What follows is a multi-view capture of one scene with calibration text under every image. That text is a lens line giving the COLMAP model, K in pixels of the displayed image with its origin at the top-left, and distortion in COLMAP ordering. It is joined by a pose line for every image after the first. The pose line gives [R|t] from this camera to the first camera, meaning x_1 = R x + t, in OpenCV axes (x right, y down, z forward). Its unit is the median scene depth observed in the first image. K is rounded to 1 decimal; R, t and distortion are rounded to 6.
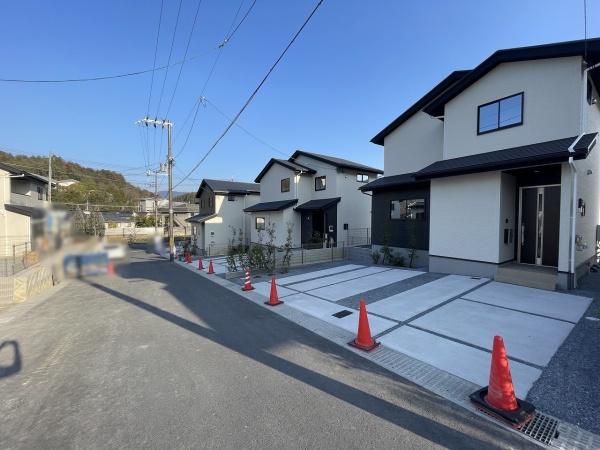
lens RADIAL K [[241.5, 0, 300.5], [0, 241.5, 223.9], [0, 0, 1]] dist [-0.002360, -0.000440]
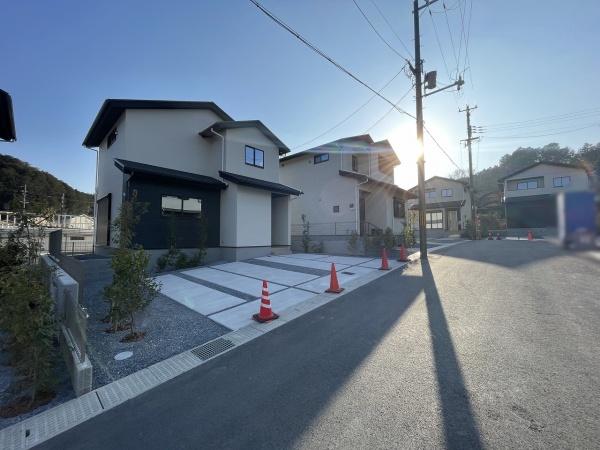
lens RADIAL K [[241.5, 0, 300.2], [0, 241.5, 223.7], [0, 0, 1]] dist [-0.002360, -0.000440]
pose [[-0.236625, 0.055637, 0.970007, -0.490107], [0.027564, 0.998342, -0.050538, 0.054025], [-0.971210, 0.014779, -0.237766, 0.658724]]
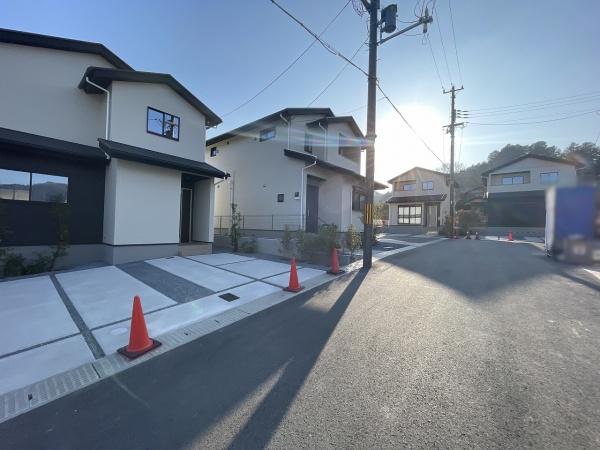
lens RADIAL K [[241.5, 0, 299.9], [0, 241.5, 224.5], [0, 0, 1]] dist [-0.002360, -0.000440]
pose [[-0.274303, 0.001572, 0.961642, -0.331620], [-0.004316, 0.999987, -0.002866, 0.034721], [-0.961634, -0.004937, -0.274292, 0.400142]]
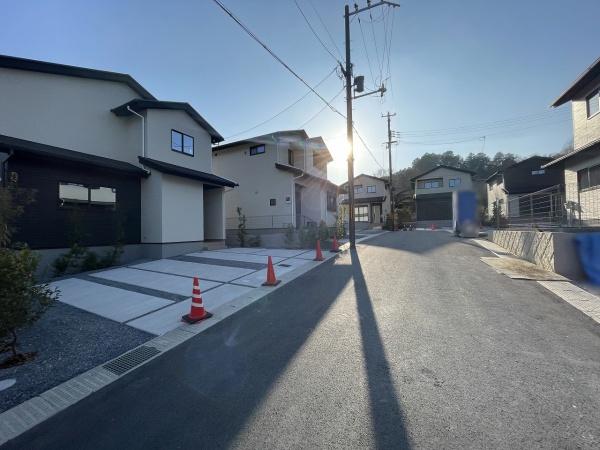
lens RADIAL K [[241.5, 0, 300.2], [0, 241.5, 223.9], [0, 0, 1]] dist [-0.002360, -0.000440]
pose [[-0.477661, 0.032213, 0.877954, -0.486089], [0.041442, 0.999041, -0.014108, 0.055384], [-0.877566, 0.029645, -0.478538, 0.656469]]
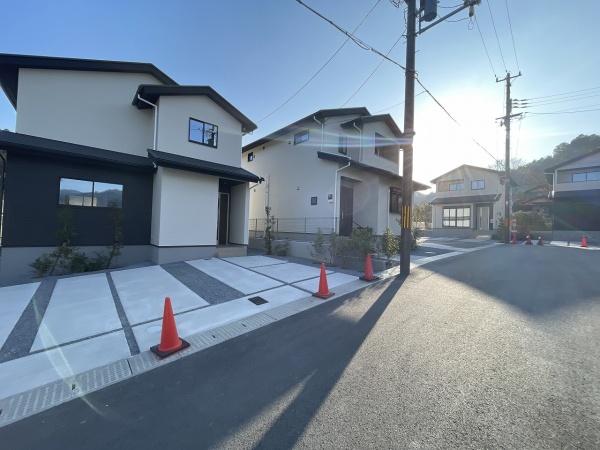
lens RADIAL K [[241.5, 0, 300.1], [0, 241.5, 224.3], [0, 0, 1]] dist [-0.002360, -0.000440]
pose [[-0.127178, 0.011553, 0.991813, -0.323693], [-0.007399, 0.999893, -0.012596, 0.032102], [-0.991852, -0.008940, -0.127079, 0.386020]]
